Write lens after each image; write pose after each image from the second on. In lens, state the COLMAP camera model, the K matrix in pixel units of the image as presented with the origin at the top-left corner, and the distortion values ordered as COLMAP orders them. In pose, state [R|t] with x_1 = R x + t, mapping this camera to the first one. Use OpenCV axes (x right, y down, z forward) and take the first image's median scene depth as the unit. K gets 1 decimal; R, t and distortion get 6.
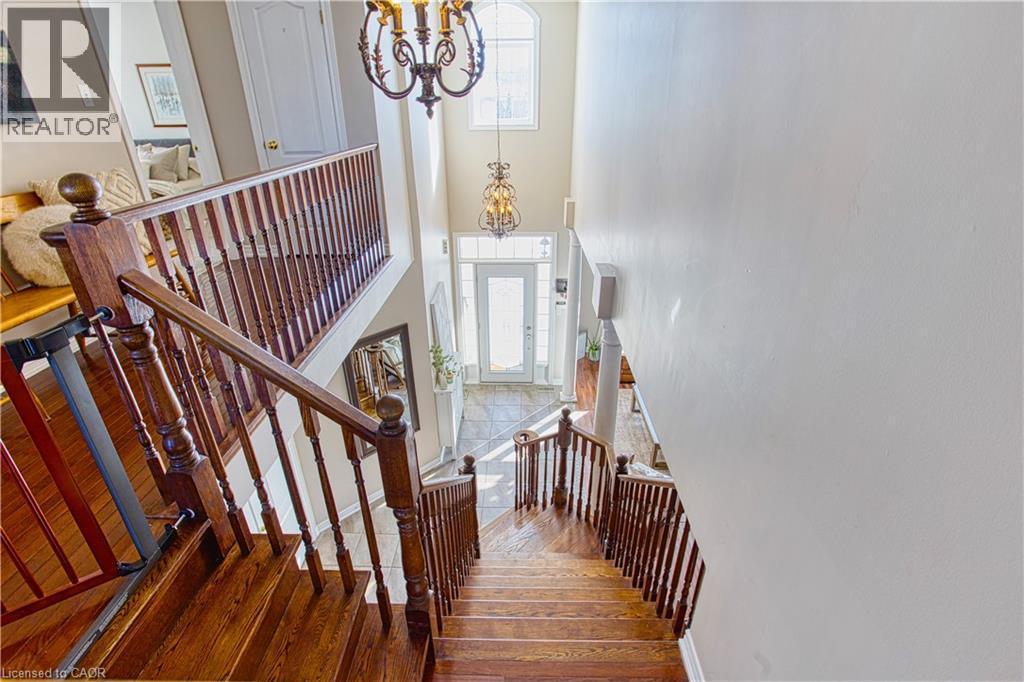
lens RADIAL K [[497.2, 0, 513.7], [0, 497.2, 342.6], [0, 0, 1]] dist [-0.000691, -0.000048]
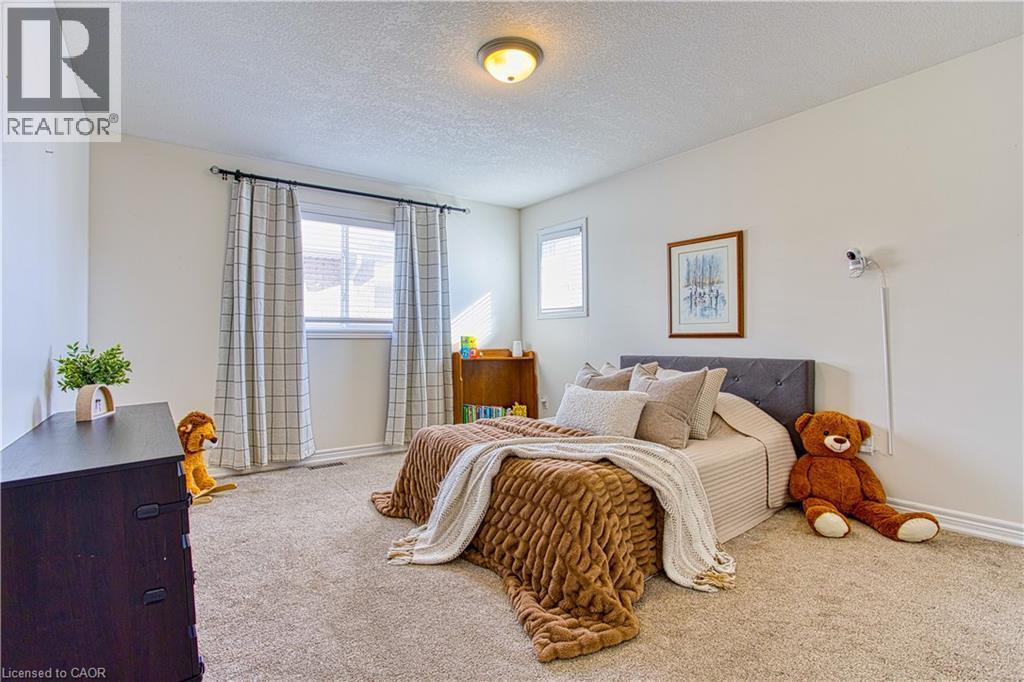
lens RADIAL K [[471.6, 0, 512.8], [0, 471.6, 337.8], [0, 0, 1]] dist [-0.000799, -0.000014]
pose [[0.628871, -0.007044, -0.777478, -0.429970], [-0.336367, 0.899074, -0.280221, -0.228148], [0.700984, 0.437741, 0.563032, 0.588873]]
